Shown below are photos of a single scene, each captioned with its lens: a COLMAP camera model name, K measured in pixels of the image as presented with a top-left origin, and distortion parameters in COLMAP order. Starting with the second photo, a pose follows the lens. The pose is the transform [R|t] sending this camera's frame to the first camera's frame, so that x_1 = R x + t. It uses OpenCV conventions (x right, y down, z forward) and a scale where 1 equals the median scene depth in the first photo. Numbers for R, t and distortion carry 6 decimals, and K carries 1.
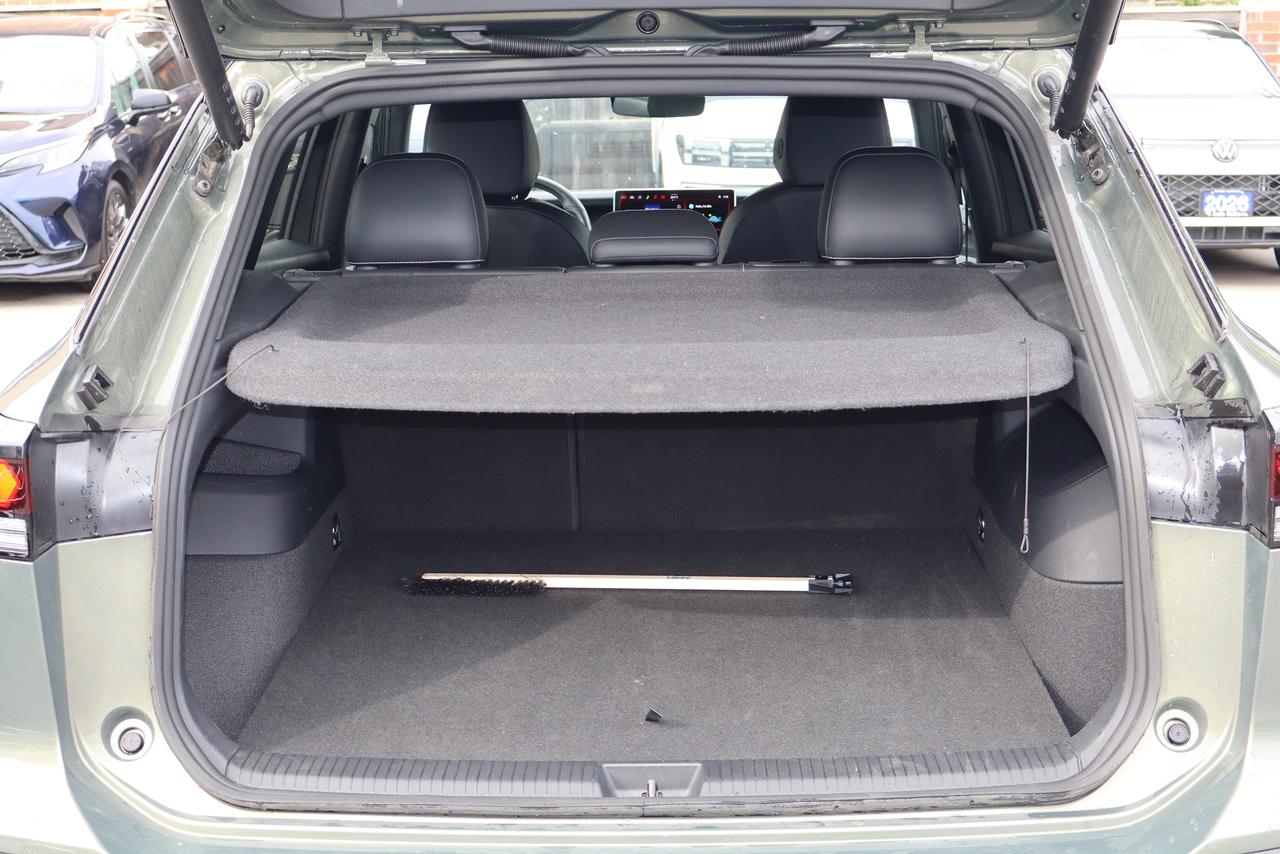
lens RADIAL K [[1944.1, 0, 635.3], [0, 1944.1, 426.8], [0, 0, 1]] dist [-0.009965, 0.000000]
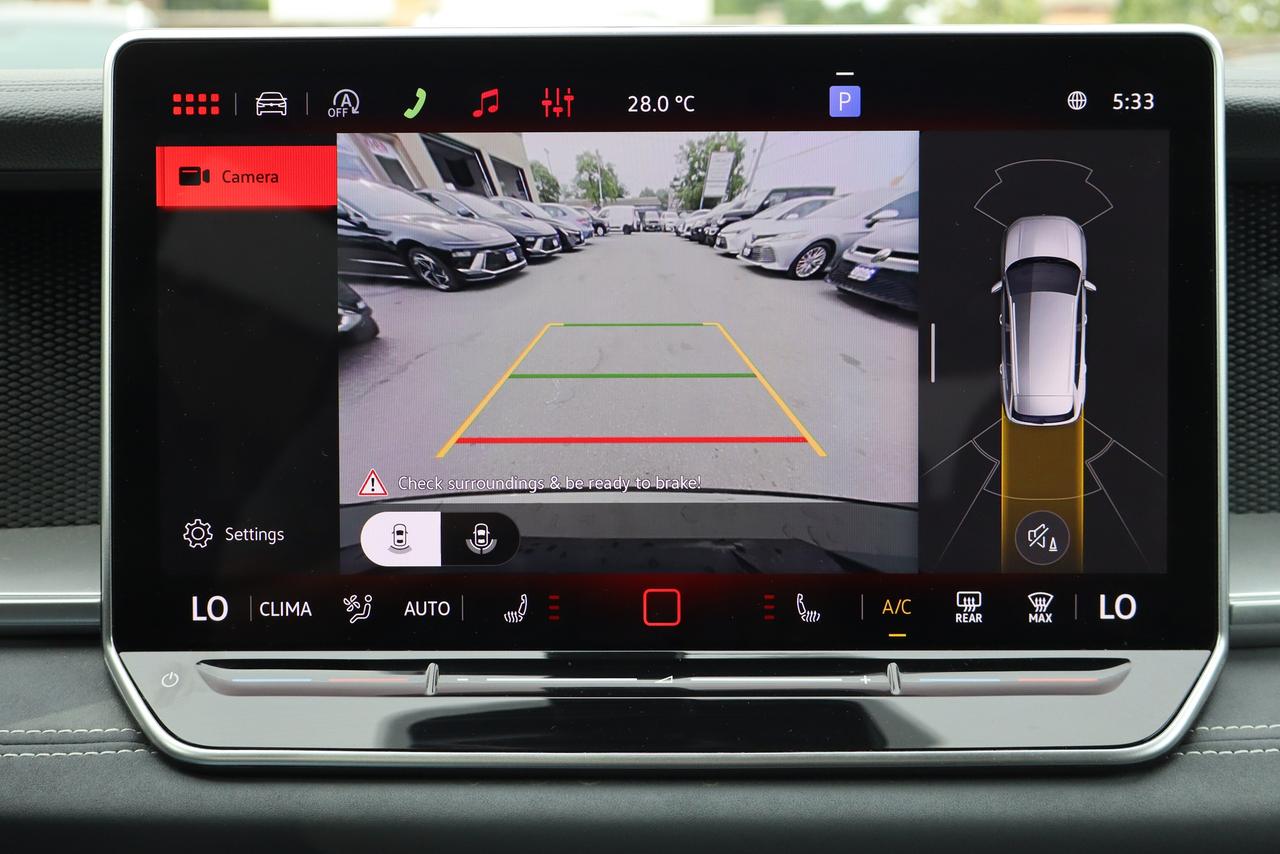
lens RADIAL K [[1627.3, 0, 637.9], [0, 1627.3, 420.4], [0, 0, 1]] dist [0.022555, 0.000000]
pose [[0.983728, -0.013519, 0.179156, 0.000804], [0.014921, 0.999868, -0.006482, -0.044191], [-0.179045, 0.009049, 0.983799, 0.403749]]
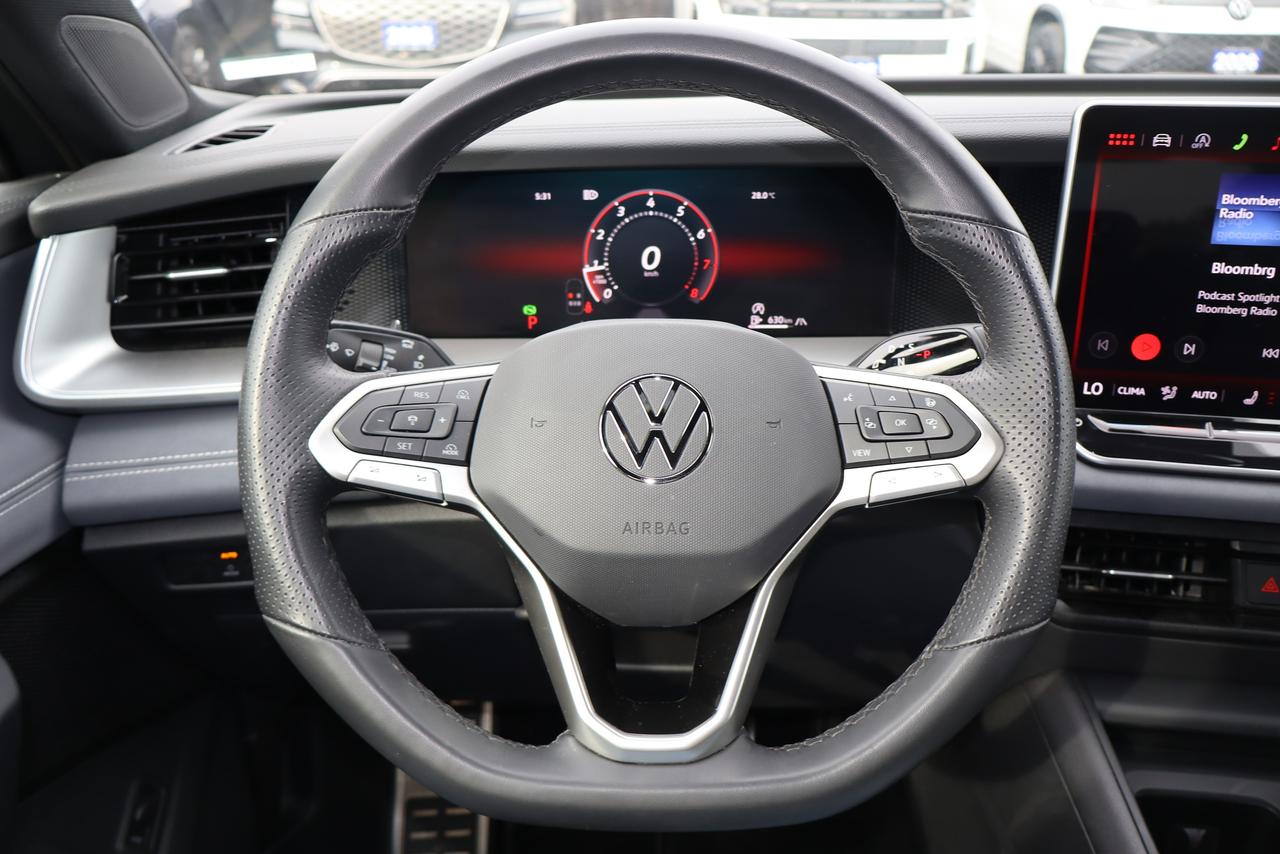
lens RADIAL K [[1062.6, 0, 641.0], [0, 1062.6, 430.9], [0, 0, 1]] dist [-0.004872, -0.015344]
pose [[0.999837, 0.006092, 0.017012, -0.027549], [-0.009905, 0.972188, 0.233993, -0.050610], [-0.015114, -0.234124, 0.972089, 0.391627]]
